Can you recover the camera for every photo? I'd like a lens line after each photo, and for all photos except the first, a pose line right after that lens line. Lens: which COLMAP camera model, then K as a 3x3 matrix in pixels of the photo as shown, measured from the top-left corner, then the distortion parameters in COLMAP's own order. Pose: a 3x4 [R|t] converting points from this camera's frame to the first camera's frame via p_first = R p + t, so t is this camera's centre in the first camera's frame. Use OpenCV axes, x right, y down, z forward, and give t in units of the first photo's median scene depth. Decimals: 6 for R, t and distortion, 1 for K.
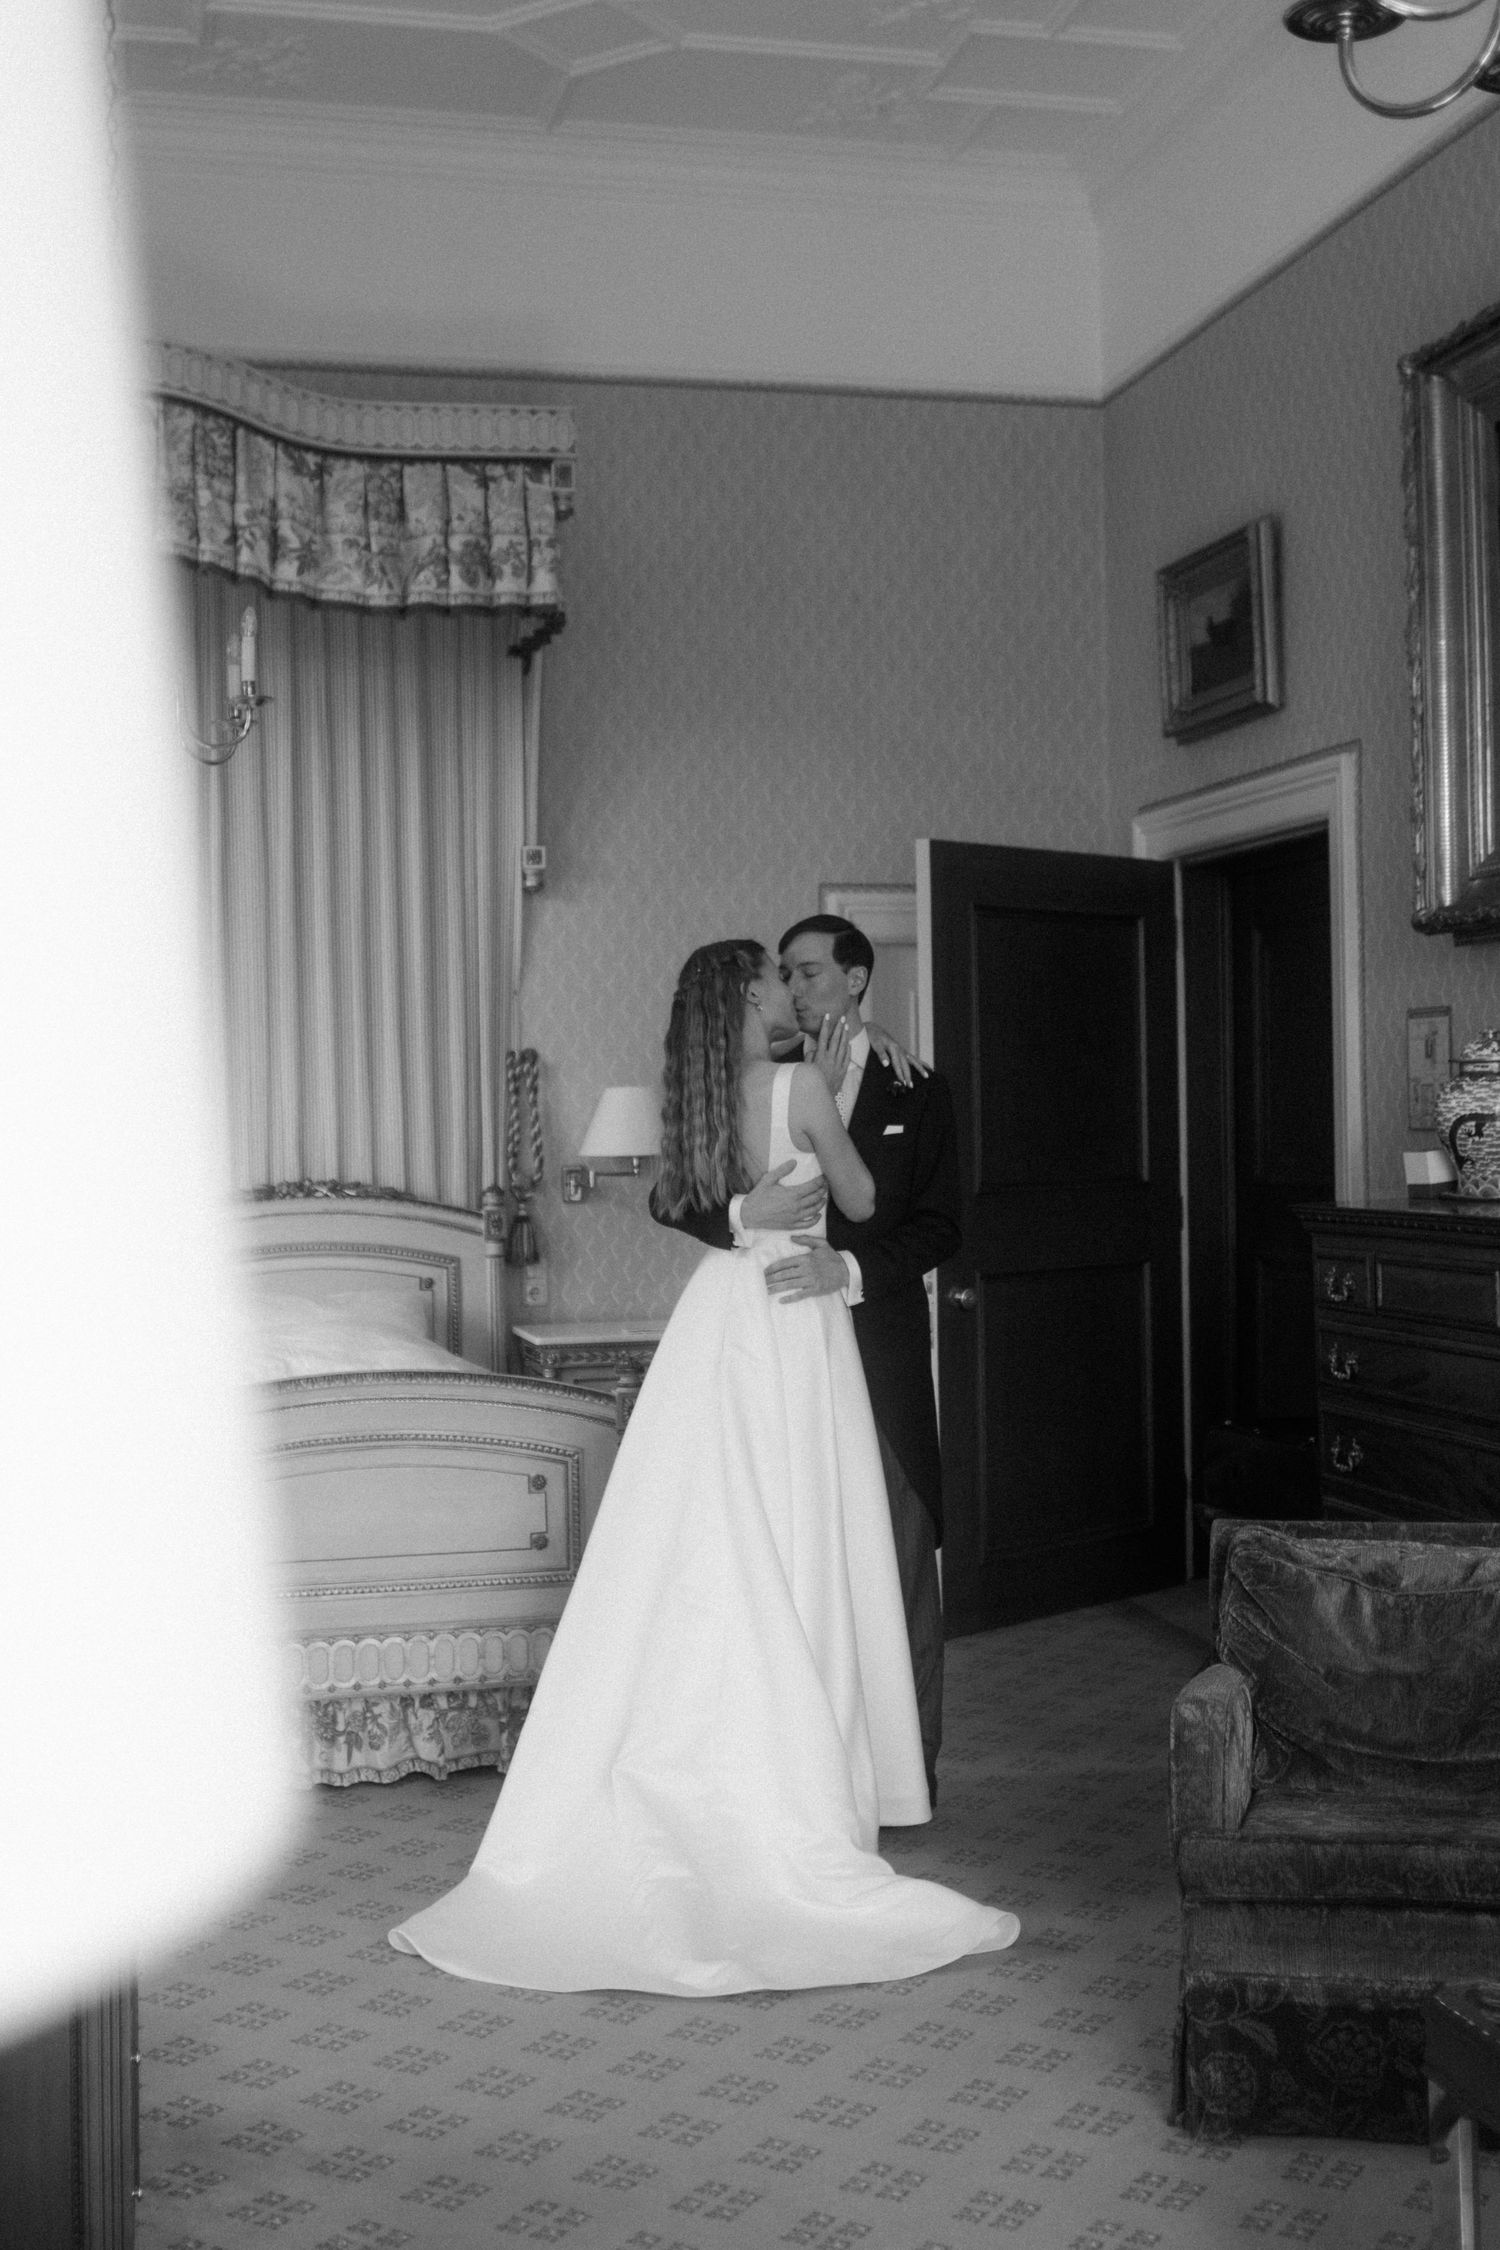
lens RADIAL K [[2608.8, 0, 678.7], [0, 2608.8, 1108.7], [0, 0, 1]] dist [0.012662, 0.000000]
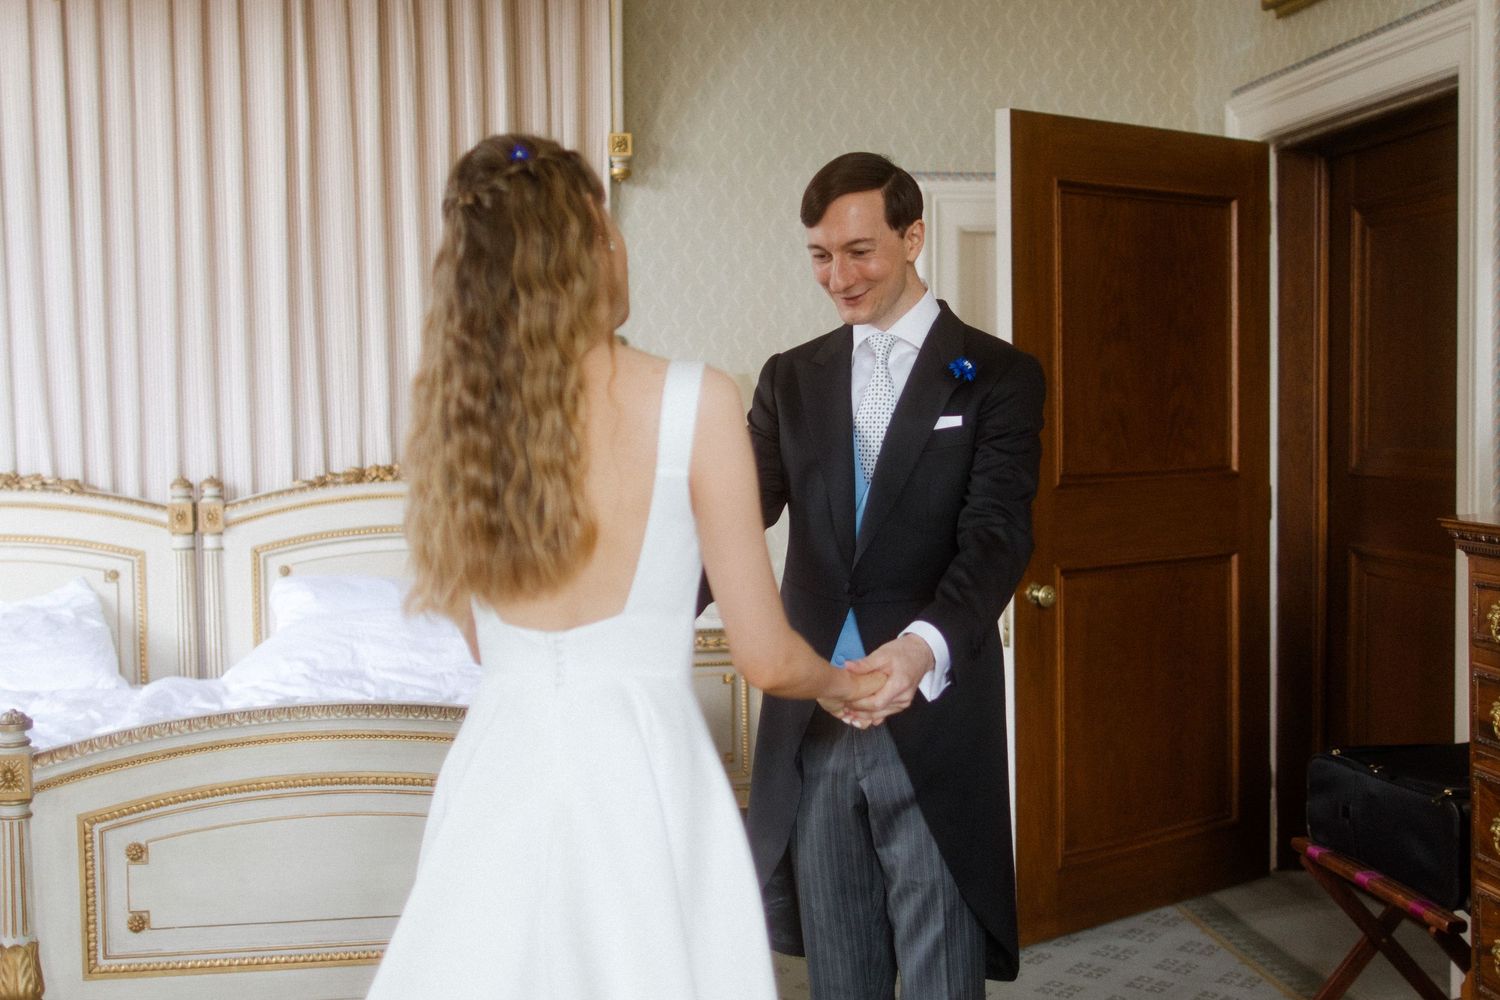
lens RADIAL K [[1739.2, 0, 746.8], [0, 1739.2, 464.6], [0, 0, 1]] dist [0.012662, 0.000000]
pose [[0.996926, 0.007254, -0.078013, 0.060063], [-0.004105, 0.999173, 0.040448, -0.000477], [0.078242, -0.040003, 0.996131, 0.425463]]
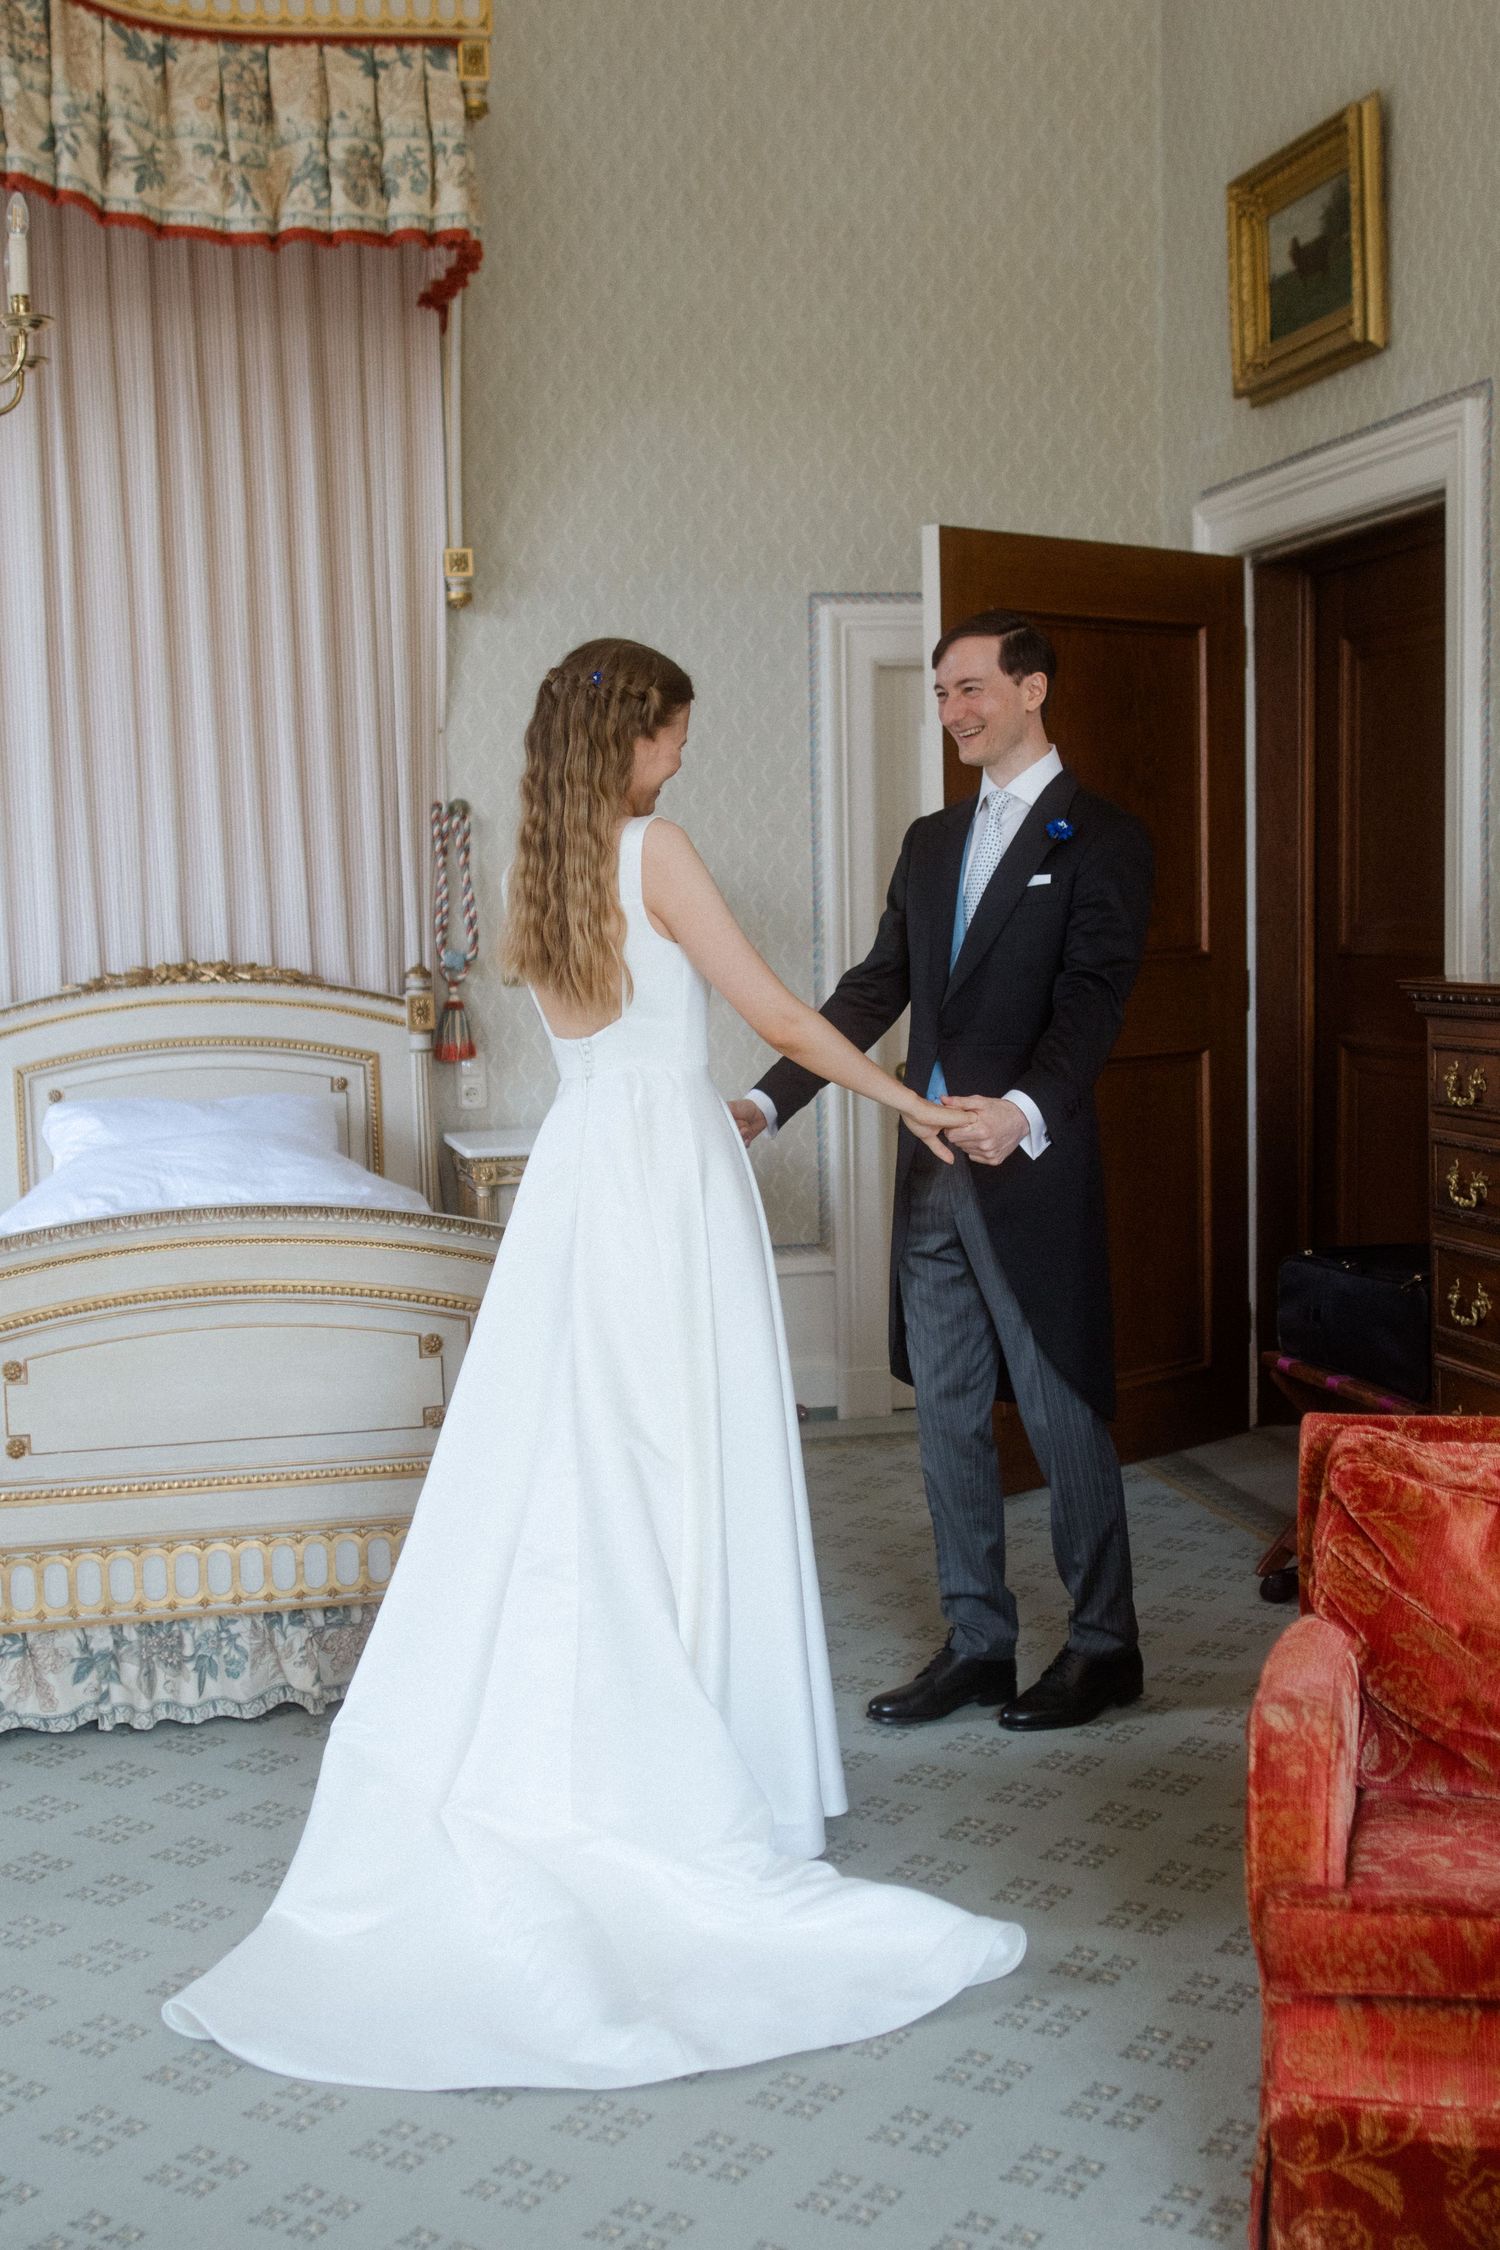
lens RADIAL K [[2608.8, 0, 693.4], [0, 2608.8, 1154.6], [0, 0, 1]] dist [0.012662, 0.000000]
pose [[0.999887, -0.009286, -0.011848, 0.033583], [0.010451, 0.994691, 0.102374, 0.006619], [0.010834, -0.102486, 0.994675, 0.217803]]
